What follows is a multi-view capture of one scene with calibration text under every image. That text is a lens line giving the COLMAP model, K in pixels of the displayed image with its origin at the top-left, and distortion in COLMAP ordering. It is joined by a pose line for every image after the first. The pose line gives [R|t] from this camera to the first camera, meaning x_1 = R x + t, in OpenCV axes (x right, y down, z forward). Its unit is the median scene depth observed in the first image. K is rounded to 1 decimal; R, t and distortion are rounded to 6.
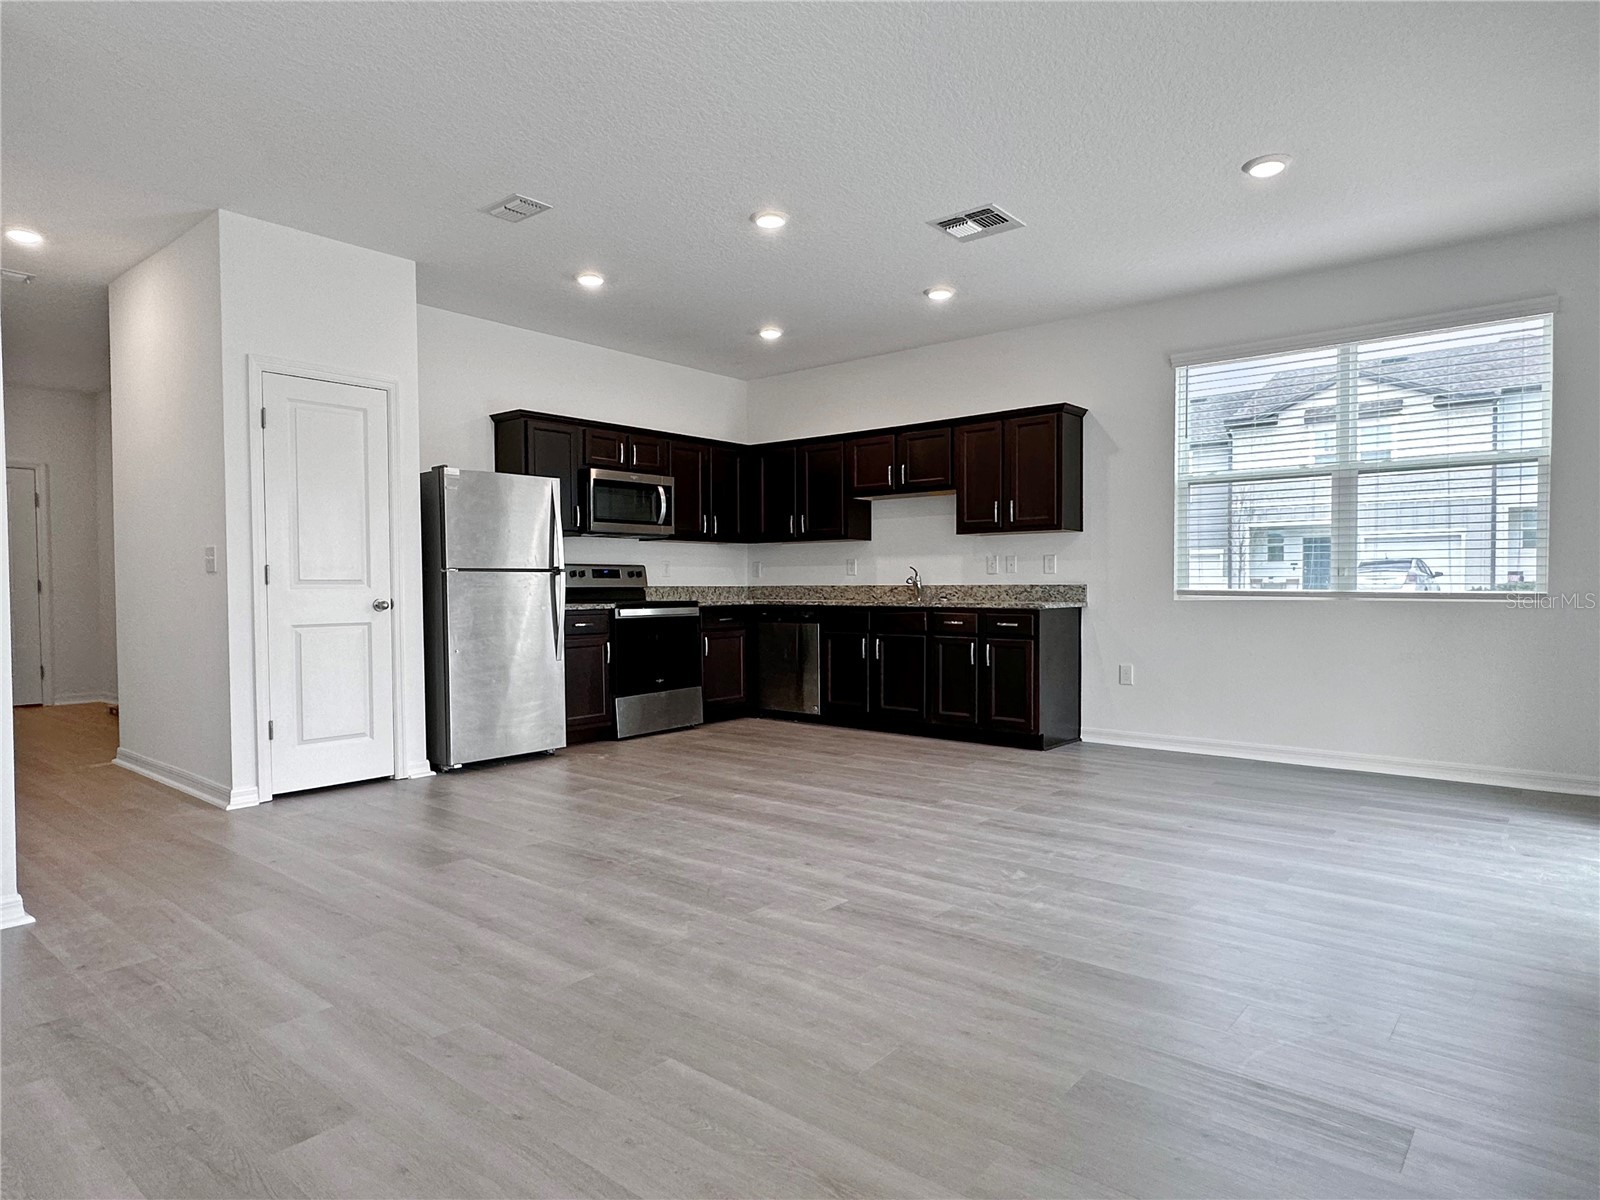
lens RADIAL K [[948.6, 0, 793.2], [0, 948.6, 627.5], [0, 0, 1]] dist [0.000875, -0.000177]
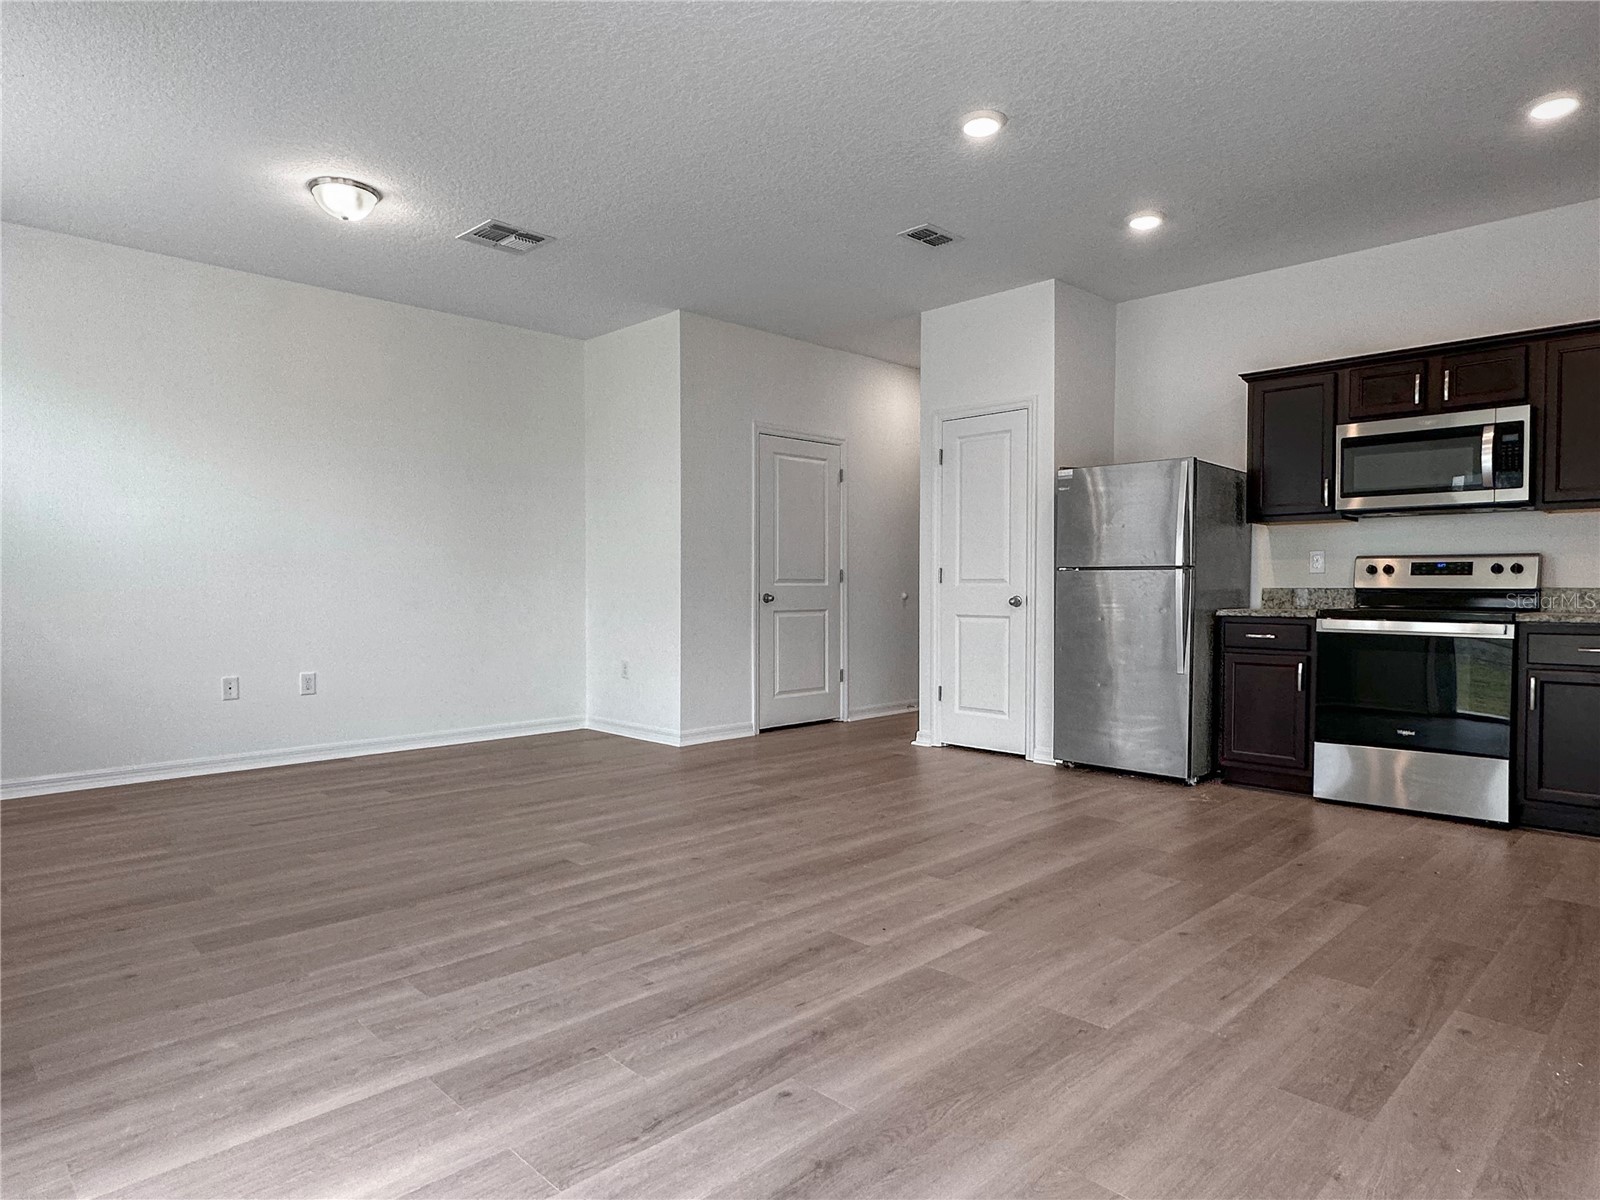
lens RADIAL K [[948.6, 0, 793.2], [0, 948.6, 627.5], [0, 0, 1]] dist [0.000875, -0.000177]
pose [[-0.092609, 0.049804, -0.994456, 0.550373], [-0.046847, 0.997424, 0.054316, -0.032011], [0.994600, 0.051617, -0.090037, 0.645094]]
